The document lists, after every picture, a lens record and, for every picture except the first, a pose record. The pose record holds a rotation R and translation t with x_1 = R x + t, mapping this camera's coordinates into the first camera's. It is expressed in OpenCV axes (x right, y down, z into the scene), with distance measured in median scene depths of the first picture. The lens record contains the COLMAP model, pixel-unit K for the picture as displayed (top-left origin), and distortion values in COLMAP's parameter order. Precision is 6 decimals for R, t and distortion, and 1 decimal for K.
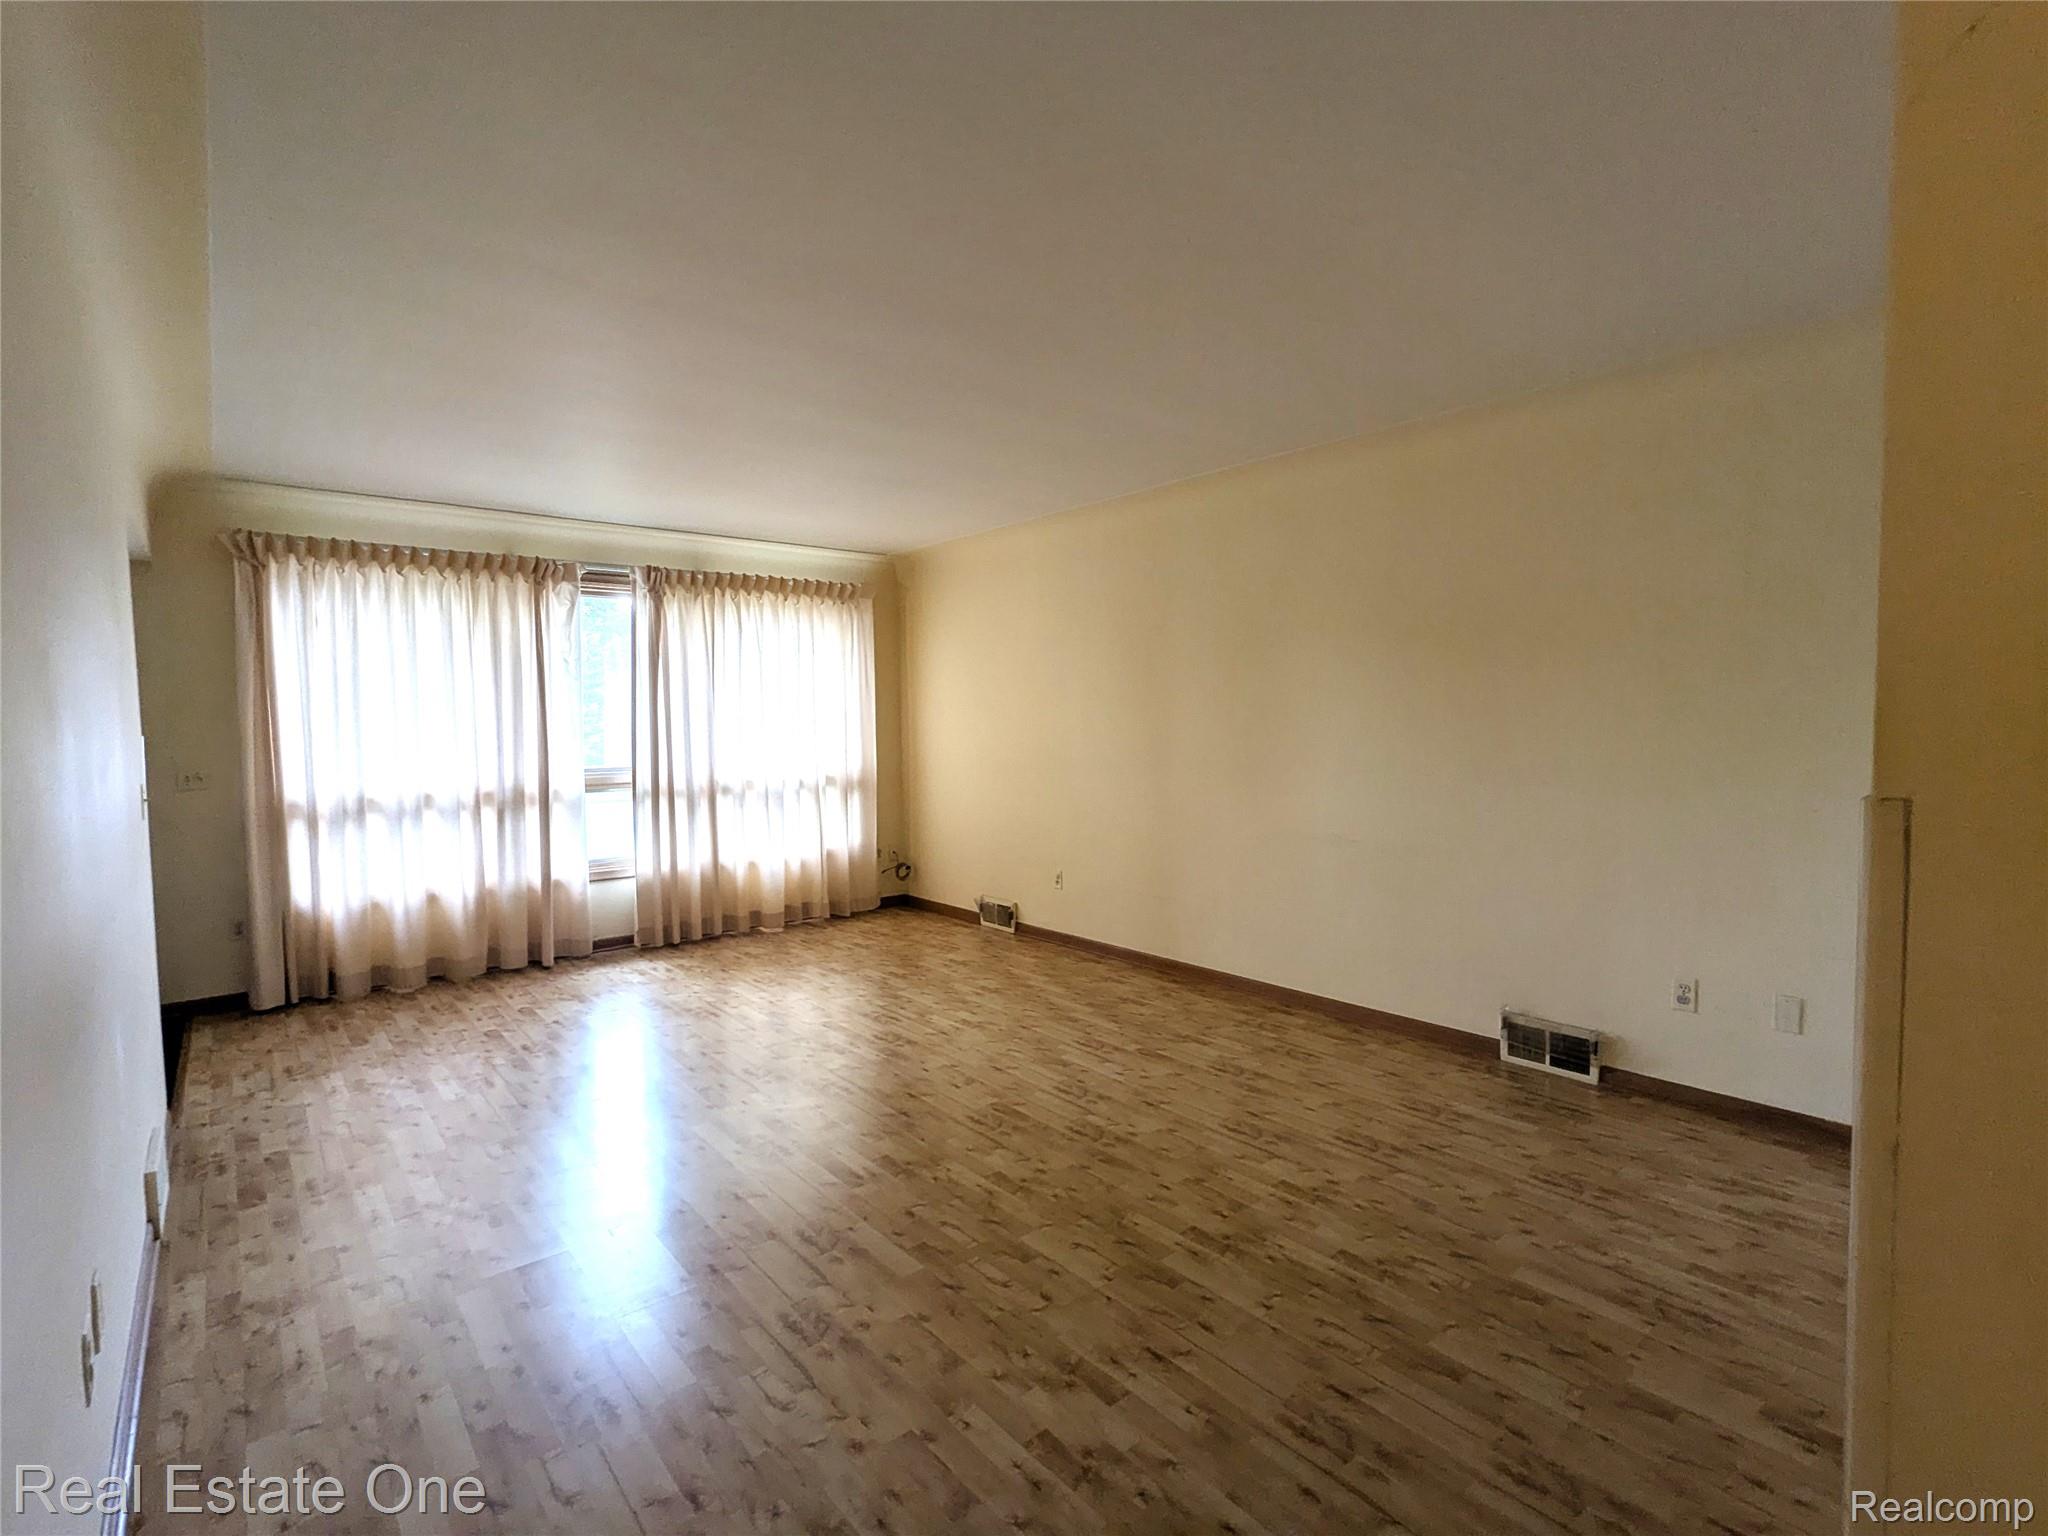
lens RADIAL K [[964.9, 0, 1023.8], [0, 964.9, 766.5], [0, 0, 1]] dist [-0.004176, 0.002396]
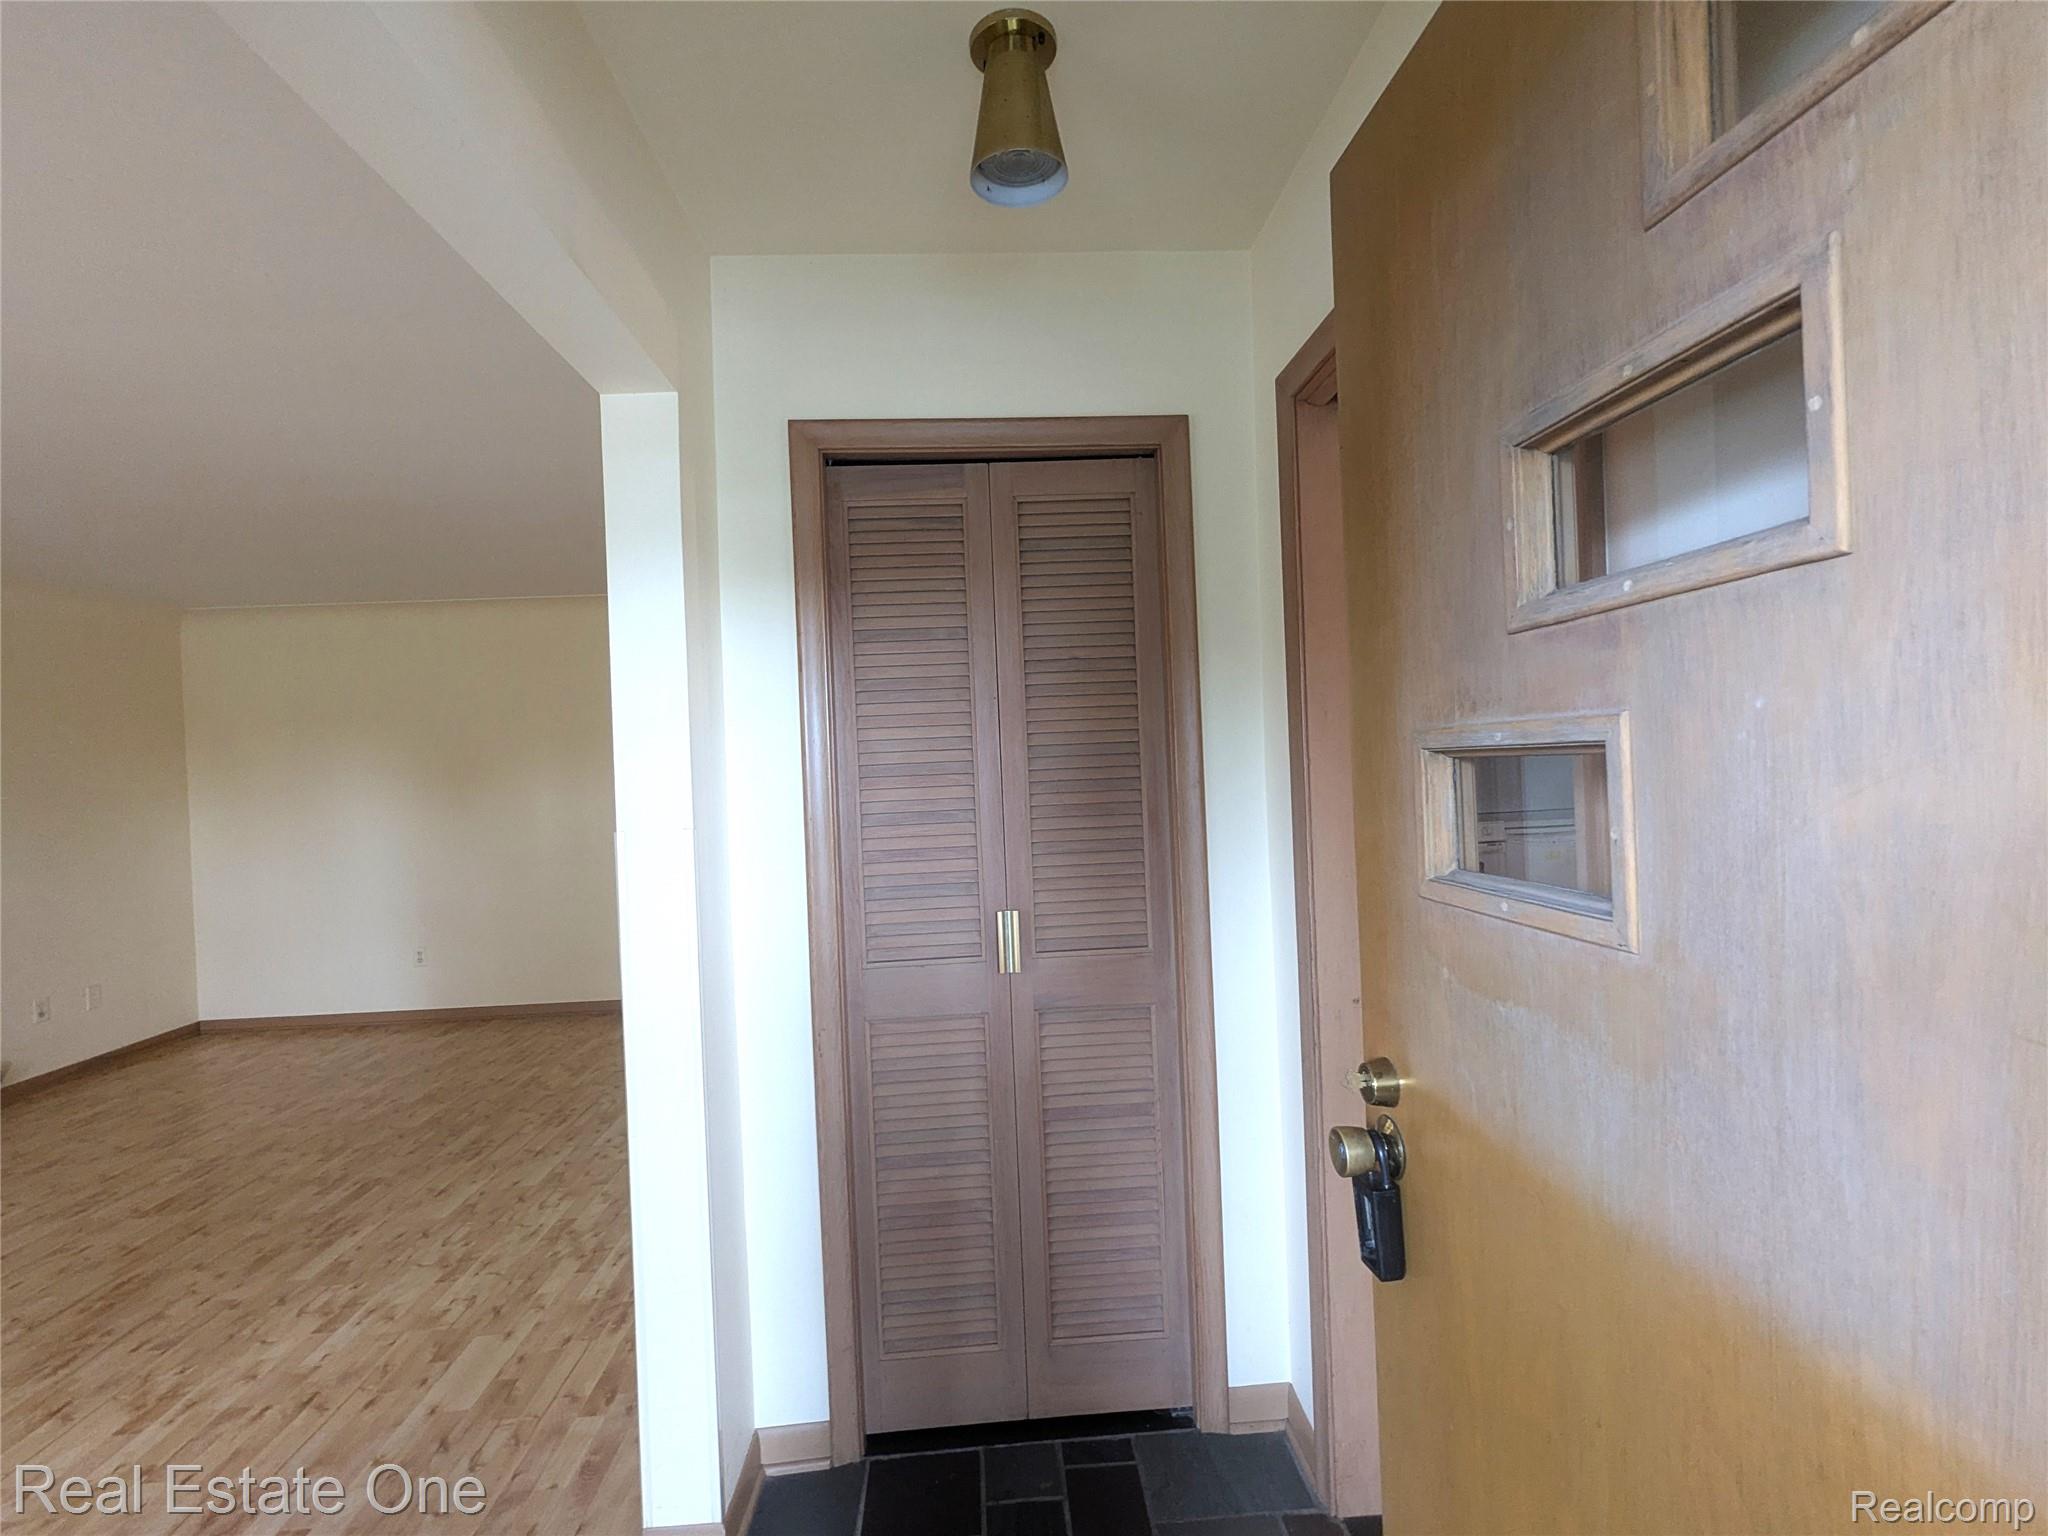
lens RADIAL K [[964.9, 0, 1023.8], [0, 964.9, 766.5], [0, 0, 1]] dist [-0.004176, 0.002396]
pose [[-0.800544, 0.040433, 0.597908, -1.112822], [0.081245, 0.995832, 0.041437, -0.054940], [-0.593741, 0.081750, -0.800493, 1.014052]]
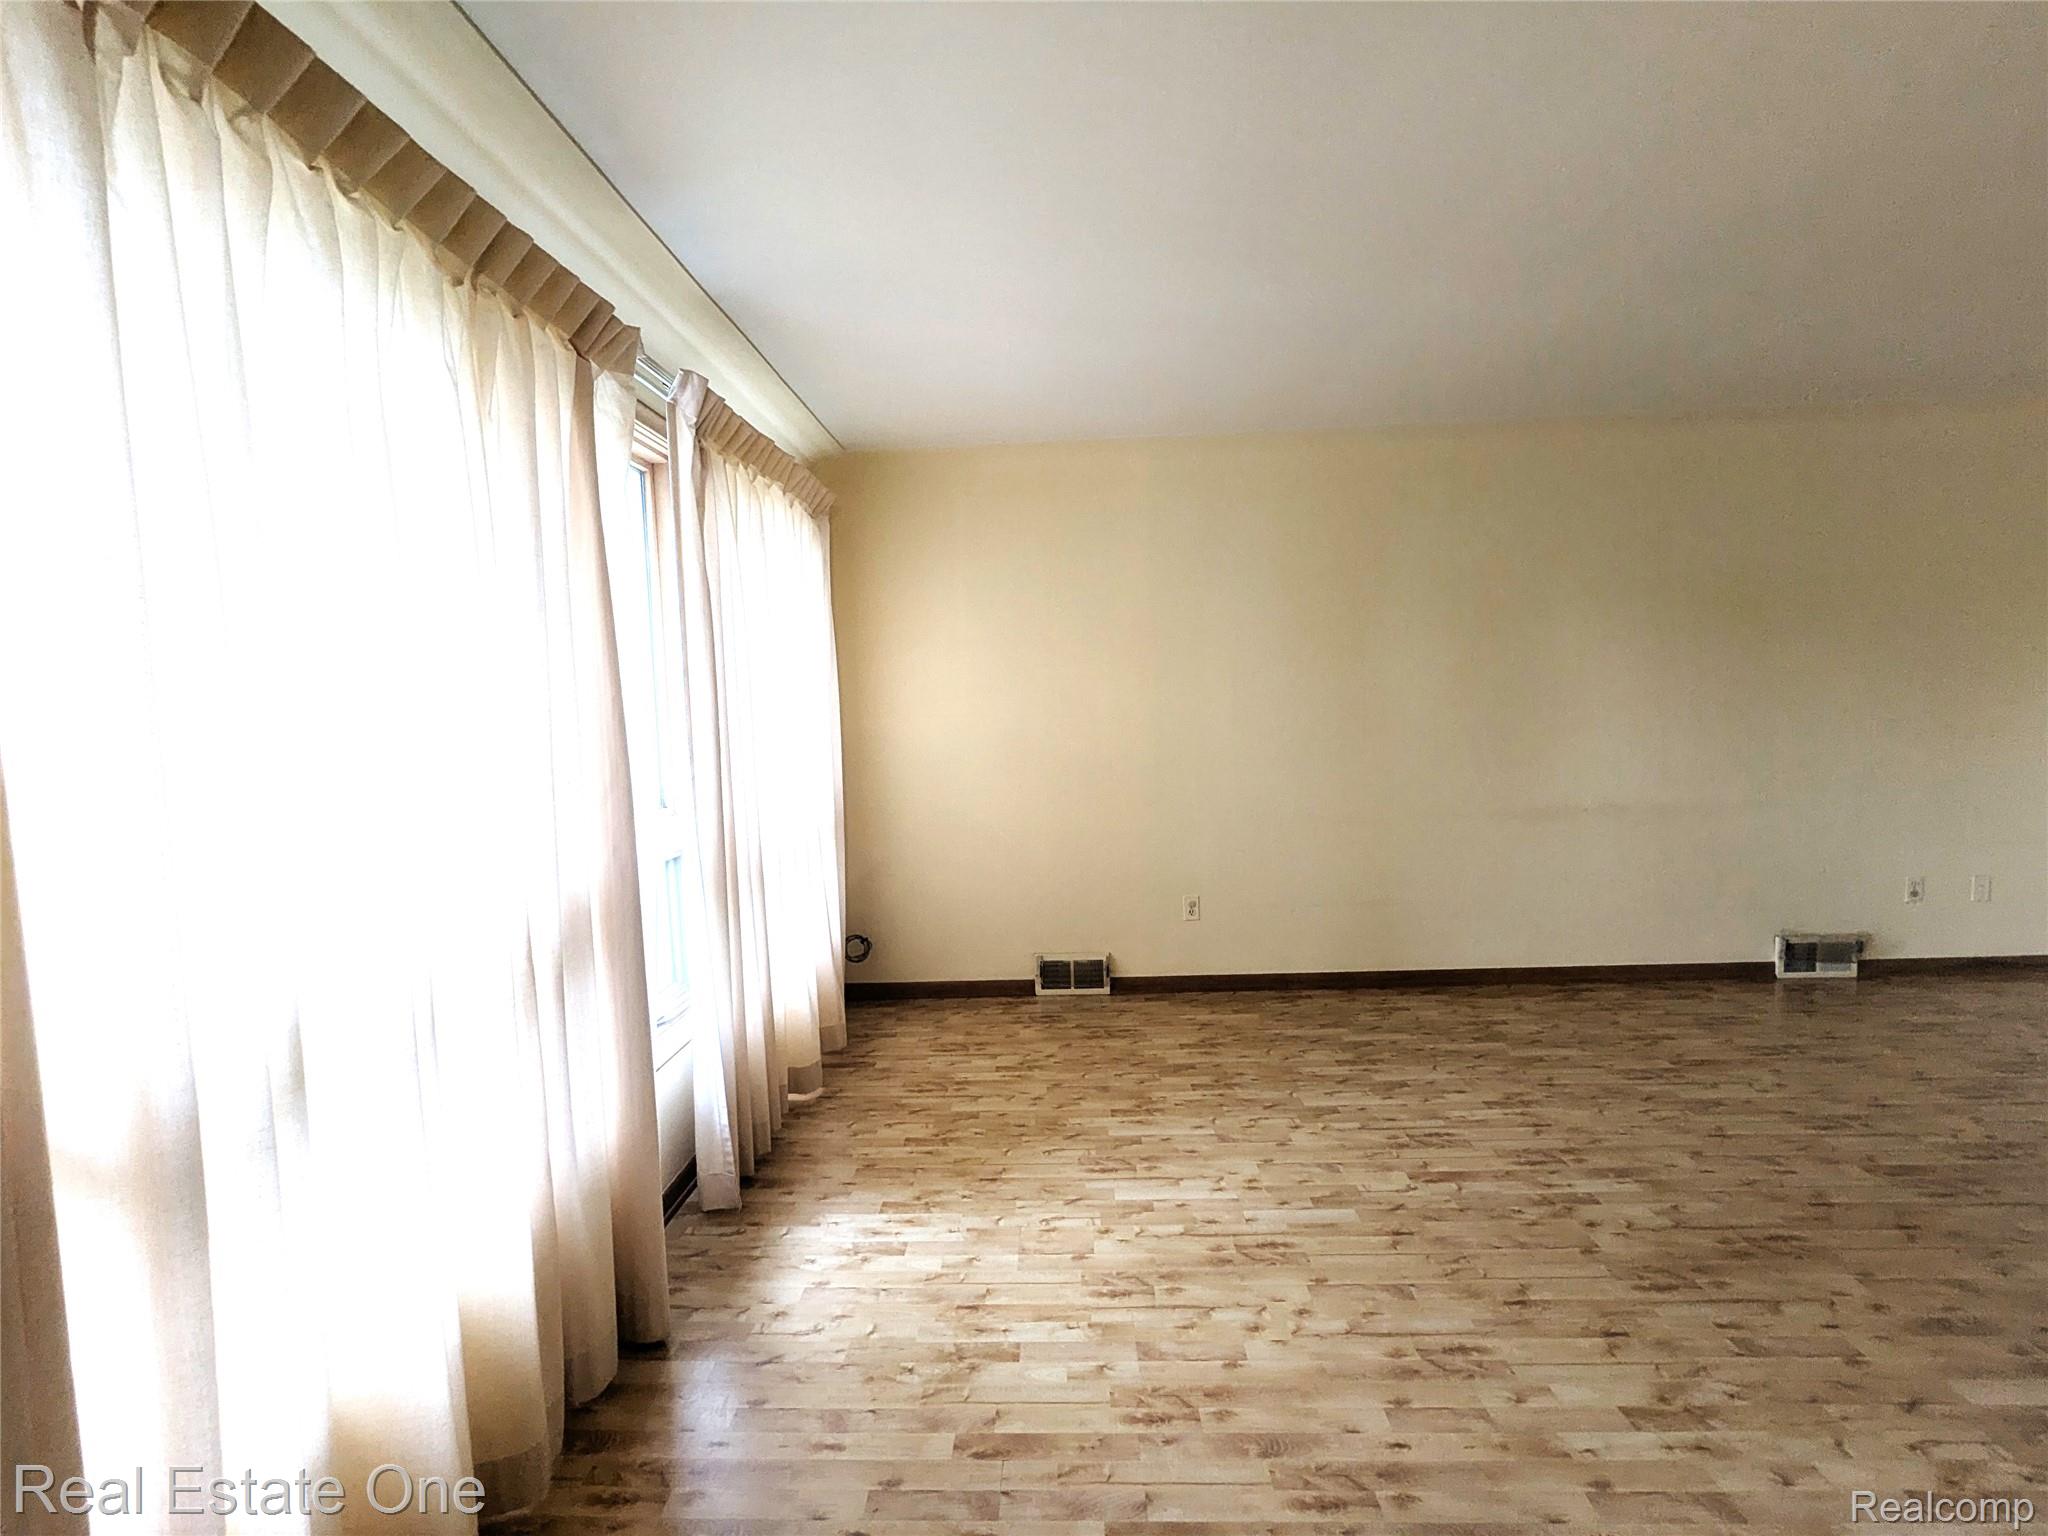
lens RADIAL K [[964.9, 0, 1023.8], [0, 964.9, 766.5], [0, 0, 1]] dist [-0.004176, 0.002396]
pose [[0.675774, -0.062640, 0.734443, -0.875981], [0.067835, 0.997439, 0.022655, -0.033612], [-0.733981, 0.034512, 0.678292, 0.805968]]
